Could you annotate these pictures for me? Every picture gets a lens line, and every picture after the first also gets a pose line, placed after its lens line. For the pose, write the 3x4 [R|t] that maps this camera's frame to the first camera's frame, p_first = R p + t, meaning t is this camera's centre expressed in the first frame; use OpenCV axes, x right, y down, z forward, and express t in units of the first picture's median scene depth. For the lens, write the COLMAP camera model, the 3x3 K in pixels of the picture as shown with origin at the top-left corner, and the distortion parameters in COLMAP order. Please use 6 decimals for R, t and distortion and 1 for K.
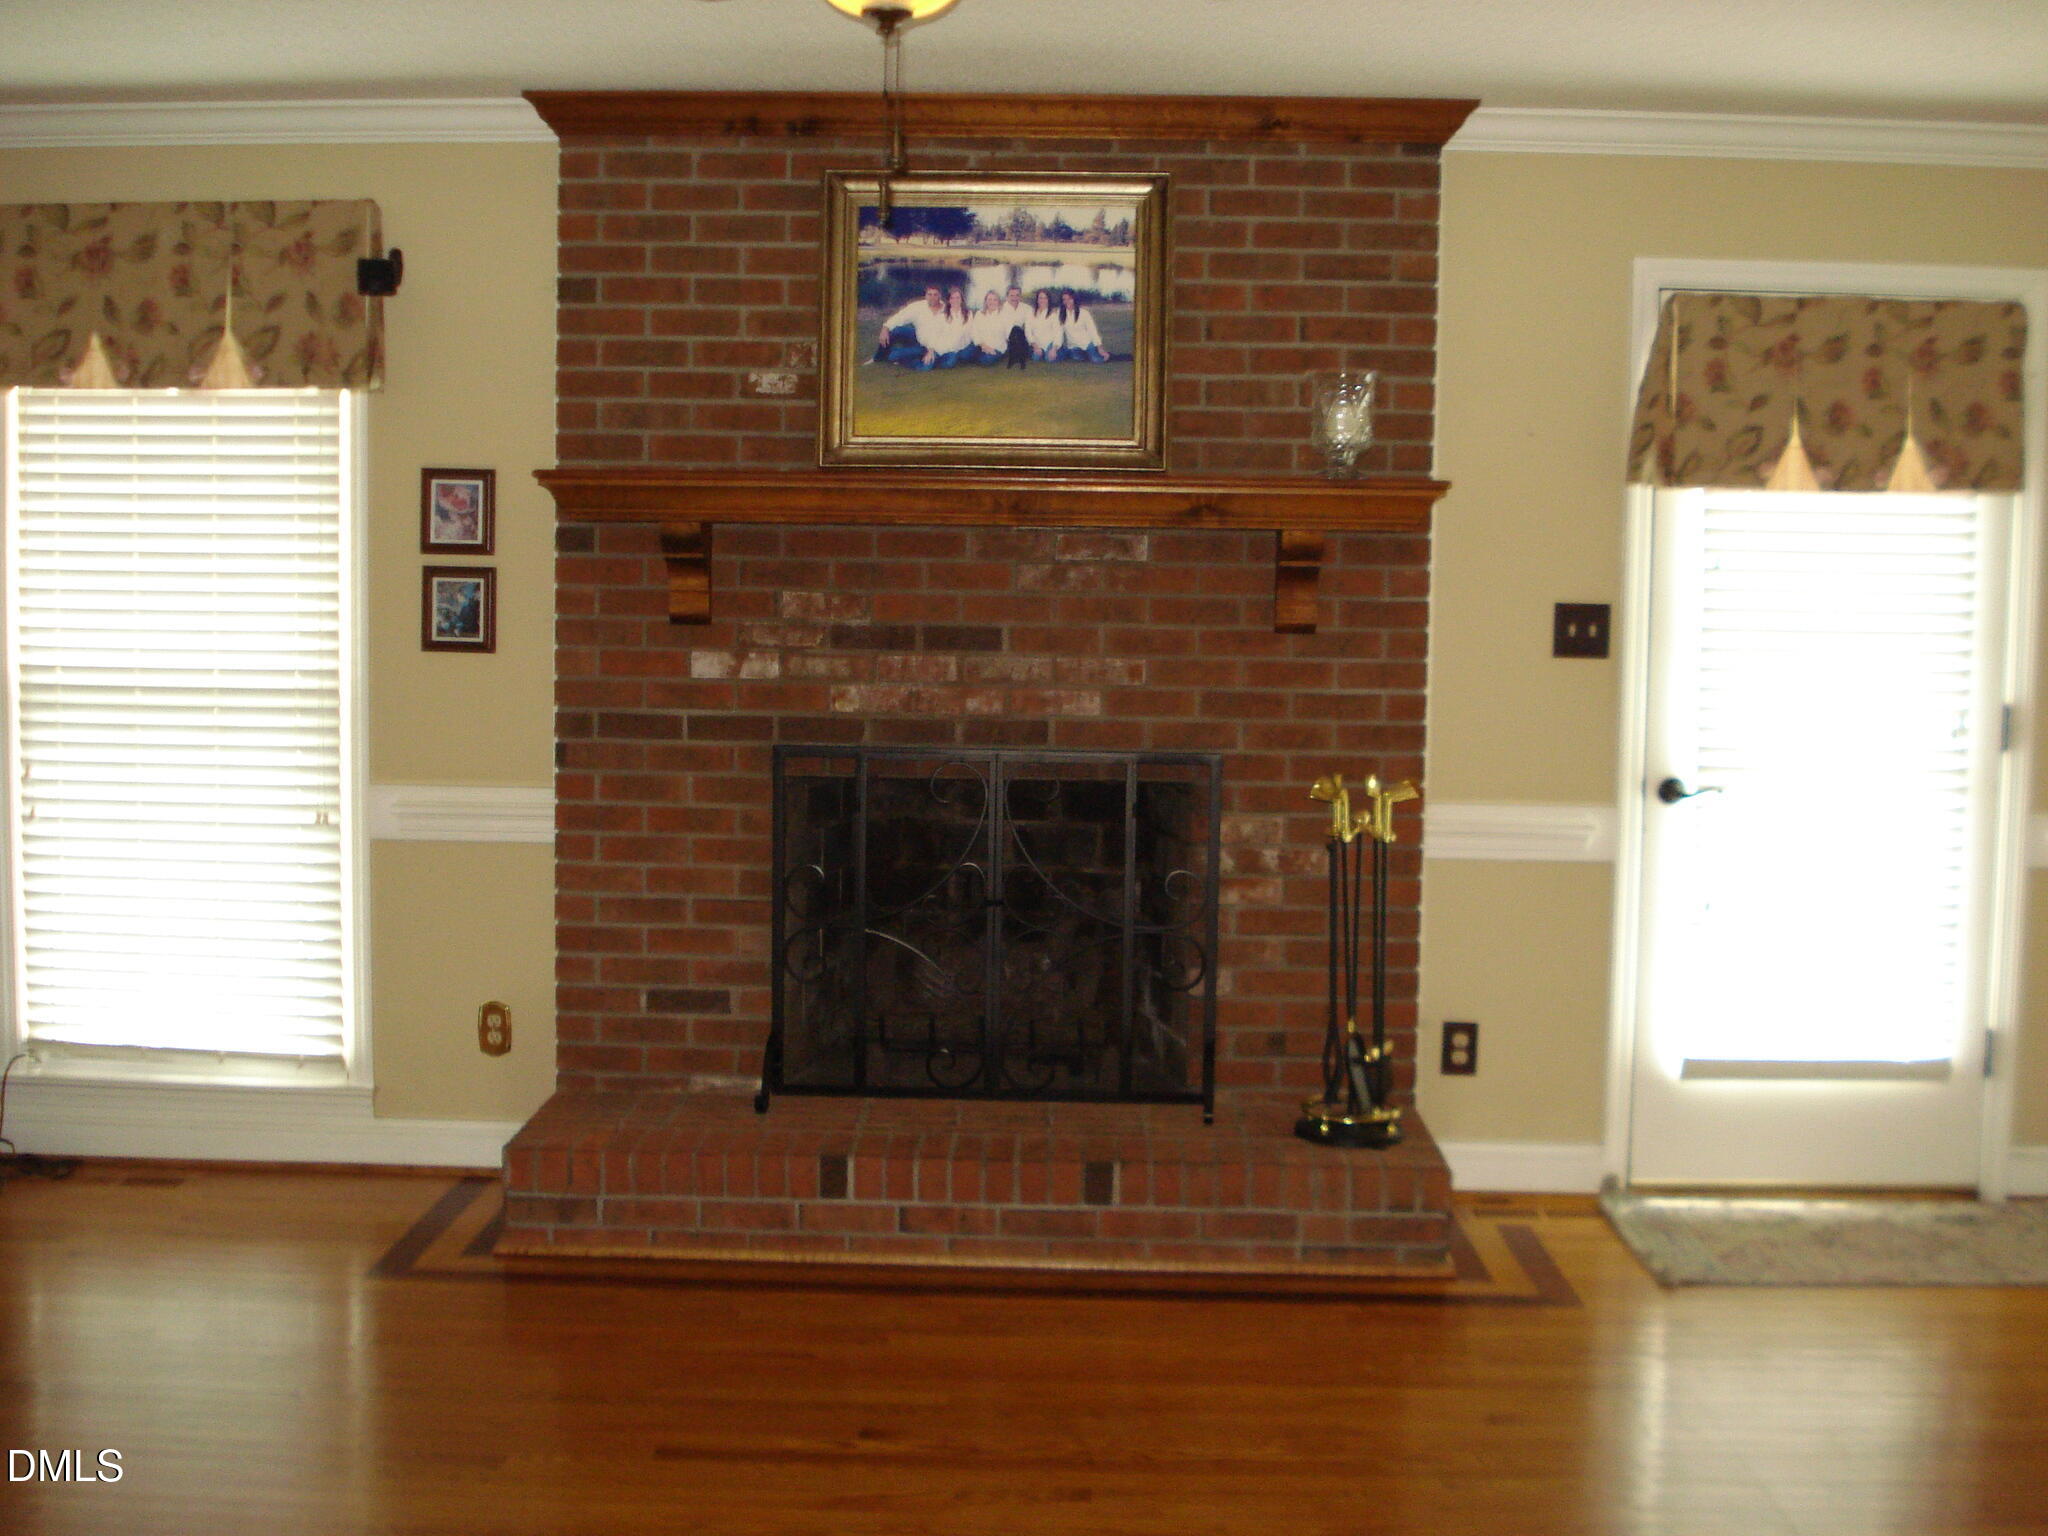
lens RADIAL K [[2313.1, 0, 1024.0], [0, 2313.1, 768.0], [0, 0, 1]] dist [-0.078948, -0.063081]
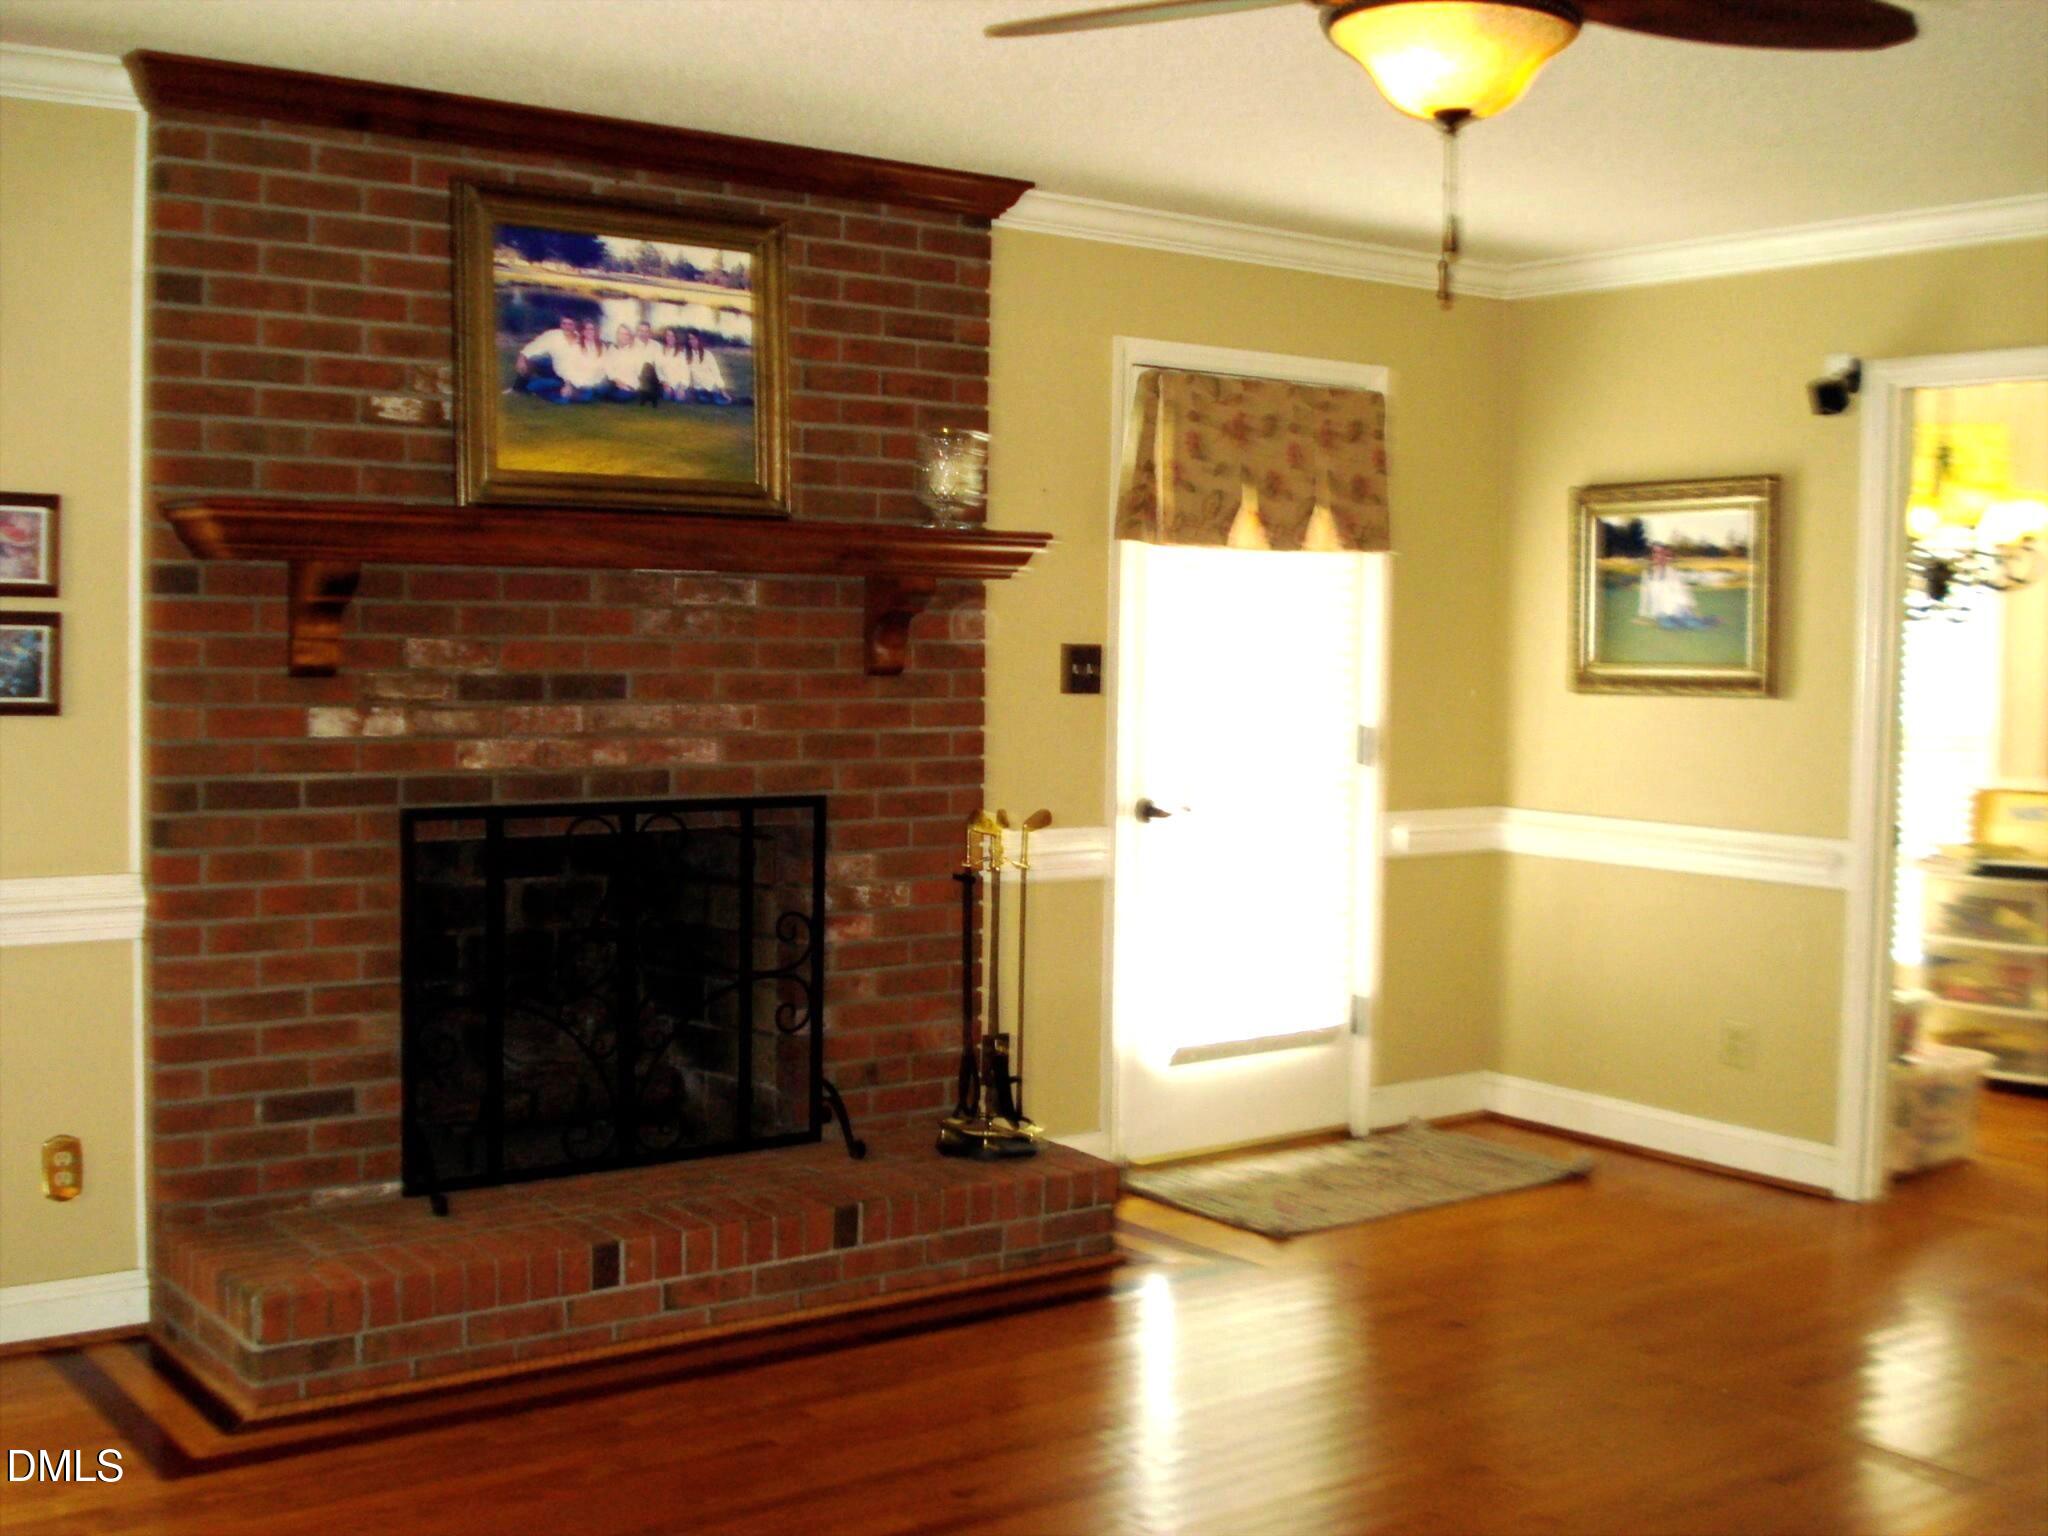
lens RADIAL K [[2313.1, 0, 1024.0], [0, 2313.1, 768.0], [0, 0, 1]] dist [-0.078948, -0.063081]
pose [[0.784759, -0.040071, 0.618505, -0.476723], [0.050742, 0.998712, 0.000322, -0.014147], [-0.617721, 0.031132, 0.785781, 0.145953]]
